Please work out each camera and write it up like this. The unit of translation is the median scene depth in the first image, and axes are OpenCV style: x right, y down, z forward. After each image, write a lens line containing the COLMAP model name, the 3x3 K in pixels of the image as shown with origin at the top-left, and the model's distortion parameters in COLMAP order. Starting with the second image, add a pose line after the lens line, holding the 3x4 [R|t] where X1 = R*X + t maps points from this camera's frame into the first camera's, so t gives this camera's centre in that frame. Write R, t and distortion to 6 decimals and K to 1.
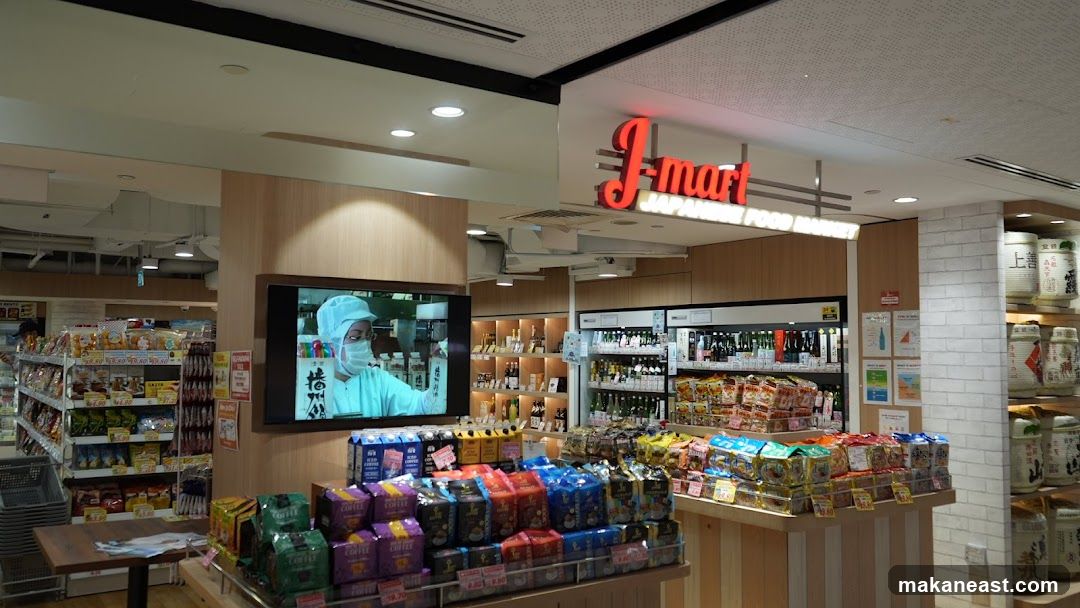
lens RADIAL K [[856.8, 0, 538.0], [0, 856.8, 301.1], [0, 0, 1]] dist [0.001320, -0.004161]
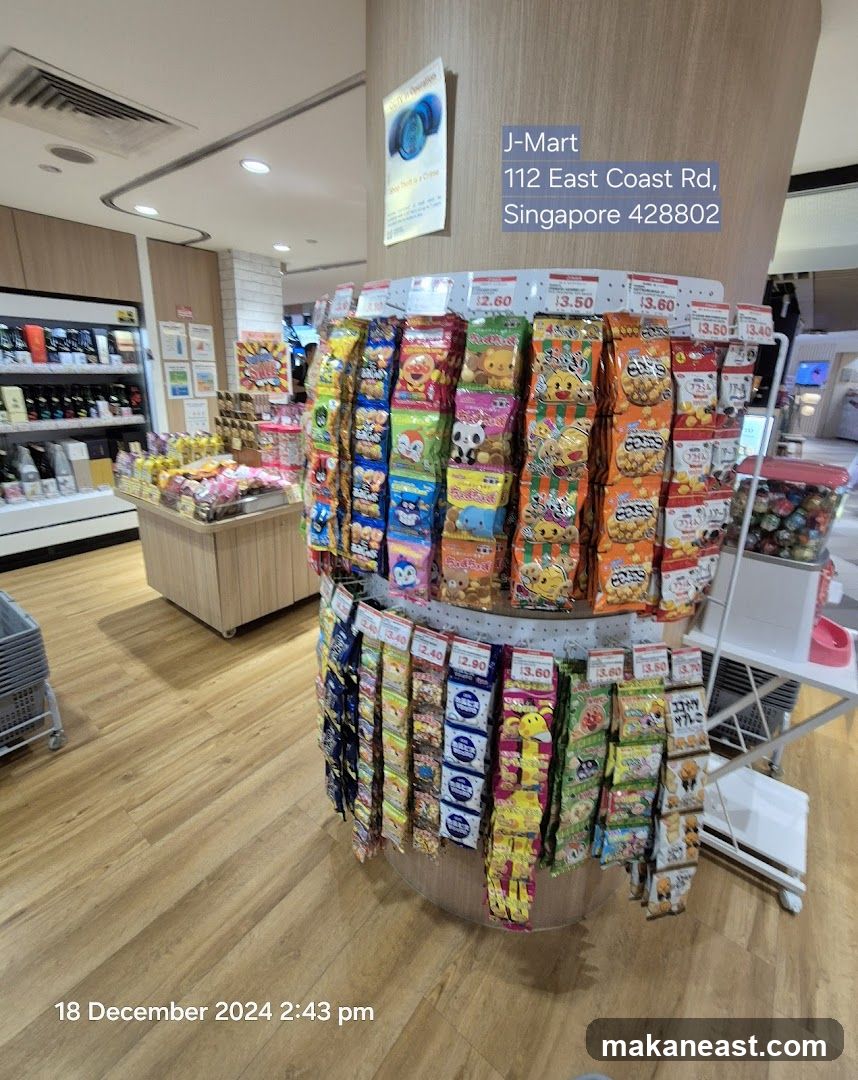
lens RADIAL K [[464.0, 0, 430.0], [0, 464.0, 542.9], [0, 0, 1]] dist [0.002083, 0.000129]
pose [[-0.279354, -0.346285, 0.895571, -0.431114], [-0.084713, 0.937955, 0.336249, 0.054916], [-0.956444, 0.018066, -0.291357, 0.830827]]
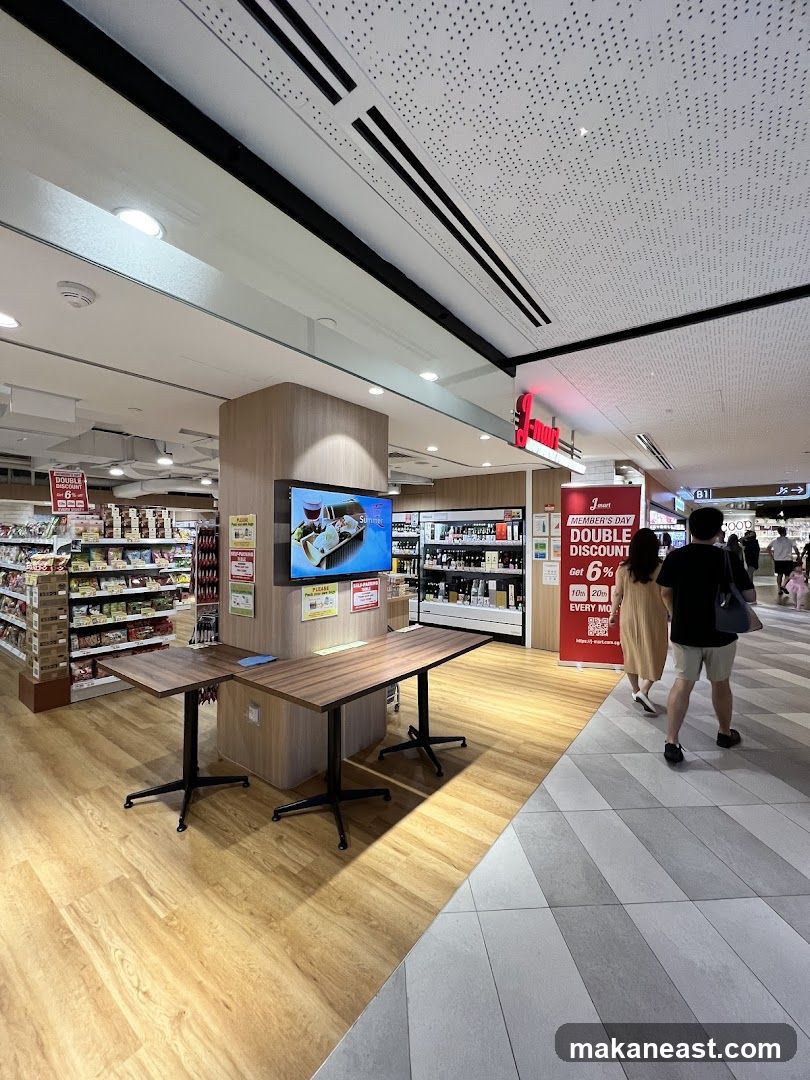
lens RADIAL K [[431.4, 0, 408.4], [0, 431.4, 541.7], [0, 0, 1]] dist [0.001875, 0.000071]
pose [[0.953974, -0.005631, 0.299836, -0.200850], [-0.015172, 0.997637, 0.067008, 0.013666], [-0.299505, -0.068473, 0.951635, 0.128354]]
